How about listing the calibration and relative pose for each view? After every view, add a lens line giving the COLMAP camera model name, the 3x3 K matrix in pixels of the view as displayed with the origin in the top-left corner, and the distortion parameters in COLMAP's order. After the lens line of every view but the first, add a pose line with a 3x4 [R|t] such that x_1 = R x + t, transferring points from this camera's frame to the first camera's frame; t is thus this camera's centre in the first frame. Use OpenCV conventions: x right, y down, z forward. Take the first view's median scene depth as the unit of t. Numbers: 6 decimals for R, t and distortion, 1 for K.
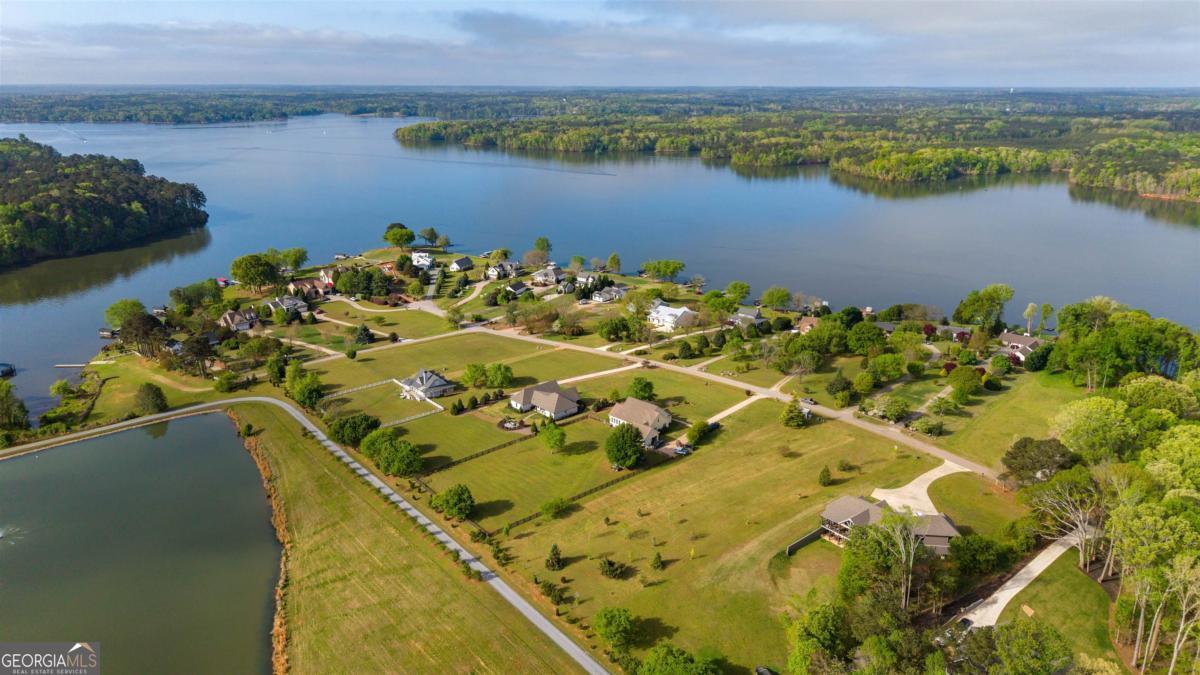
lens RADIAL K [[802.2, 0, 602.1], [0, 802.2, 333.7], [0, 0, 1]] dist [0.034628, -0.040447]
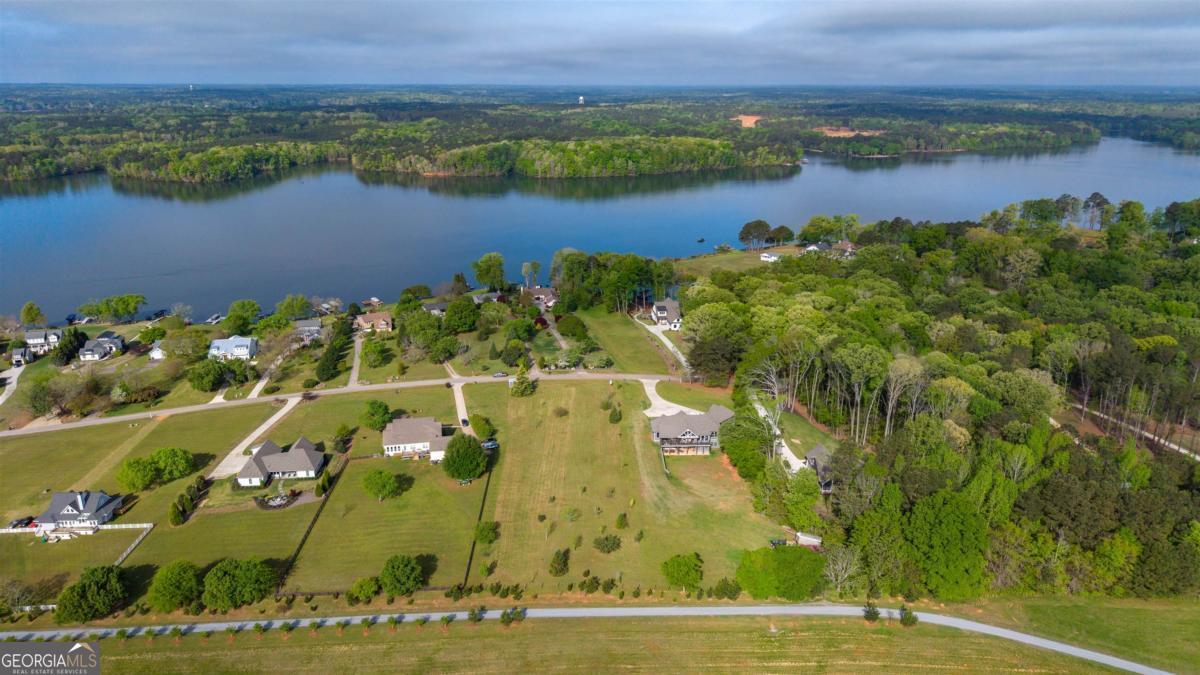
lens RADIAL K [[802.2, 0, 603.1], [0, 802.2, 337.1], [0, 0, 1]] dist [0.034628, -0.040447]
pose [[0.601166, -0.242560, 0.761423, -0.122066], [0.236794, 0.964100, 0.120169, -0.016239], [-0.763236, 0.108059, 0.637020, 0.051287]]
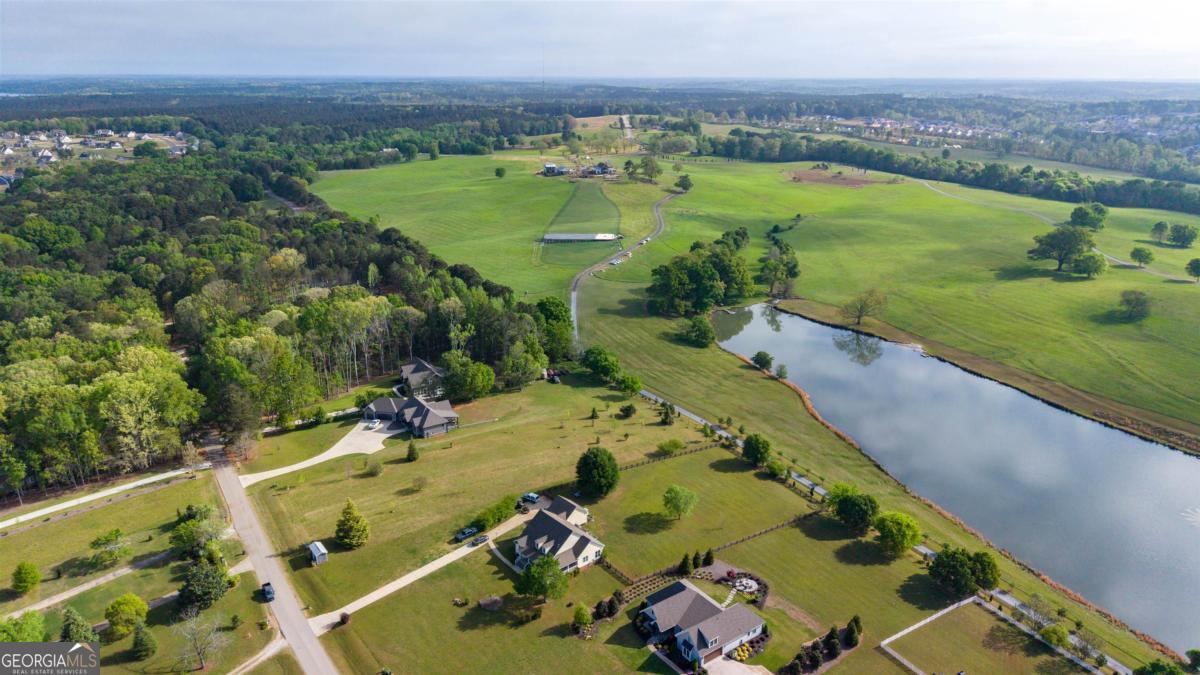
lens RADIAL K [[802.2, 0, 599.7], [0, 802.2, 341.6], [0, 0, 1]] dist [0.034628, -0.040447]
pose [[-0.994605, -0.039764, 0.095806, -0.011665], [0.023694, 0.812100, 0.583036, -0.109231], [-0.100988, 0.582161, -0.806777, 0.351230]]
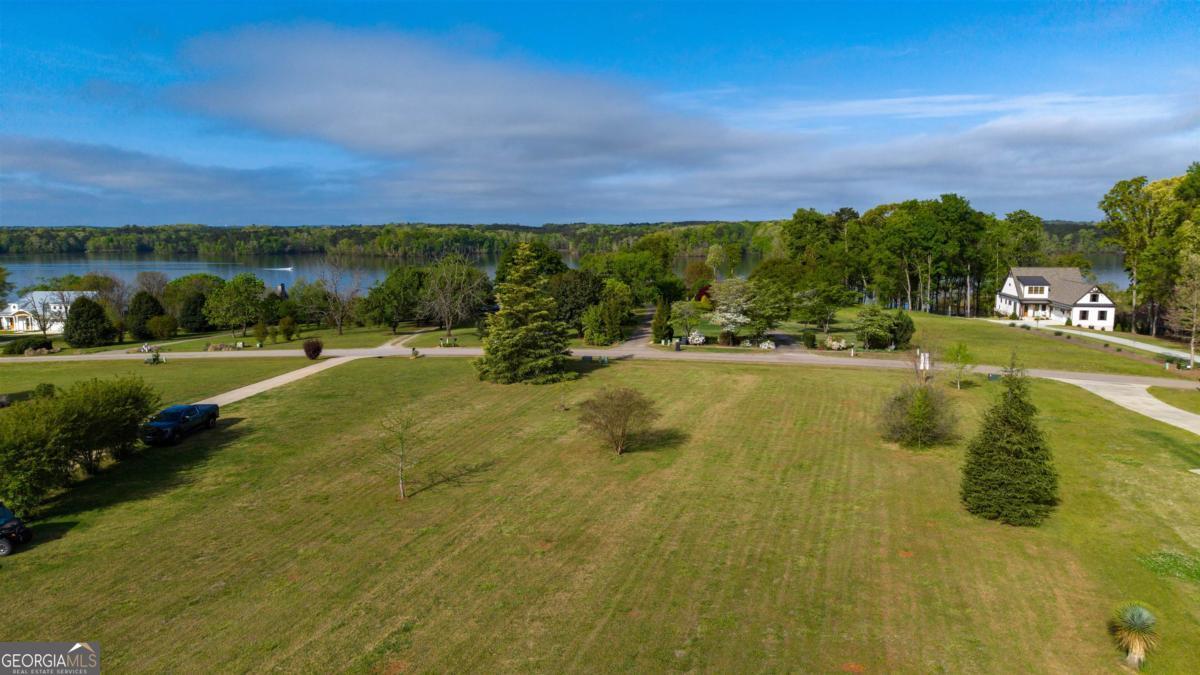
lens RADIAL K [[802.2, 0, 601.6], [0, 802.2, 338.2], [0, 0, 1]] dist [0.034628, -0.040447]
pose [[0.814787, -0.083061, 0.573779, 0.026220], [0.177678, 0.977836, -0.110757, 0.031460], [-0.551862, 0.192191, 0.811486, 0.185924]]
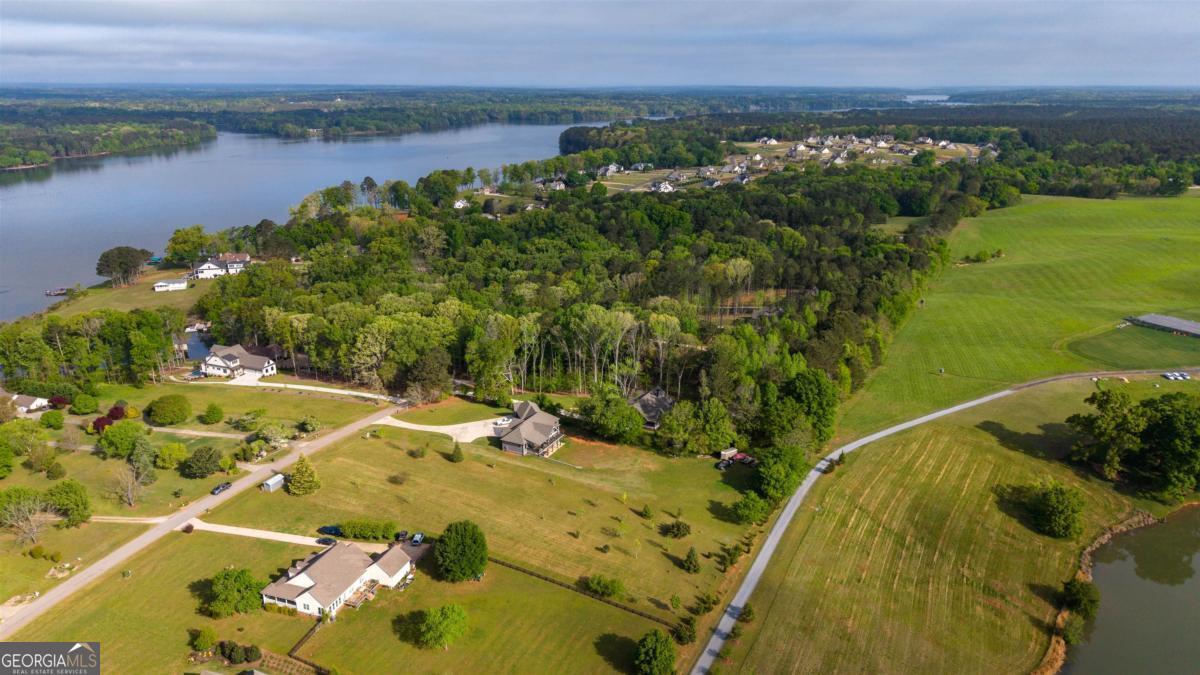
lens RADIAL K [[802.2, 0, 605.0], [0, 802.2, 335.4], [0, 0, 1]] dist [0.034628, -0.040447]
pose [[-0.409125, -0.277554, 0.869241, -0.137377], [0.268463, 0.873839, 0.405380, -0.067836], [-0.872092, 0.399210, -0.282996, 0.216915]]
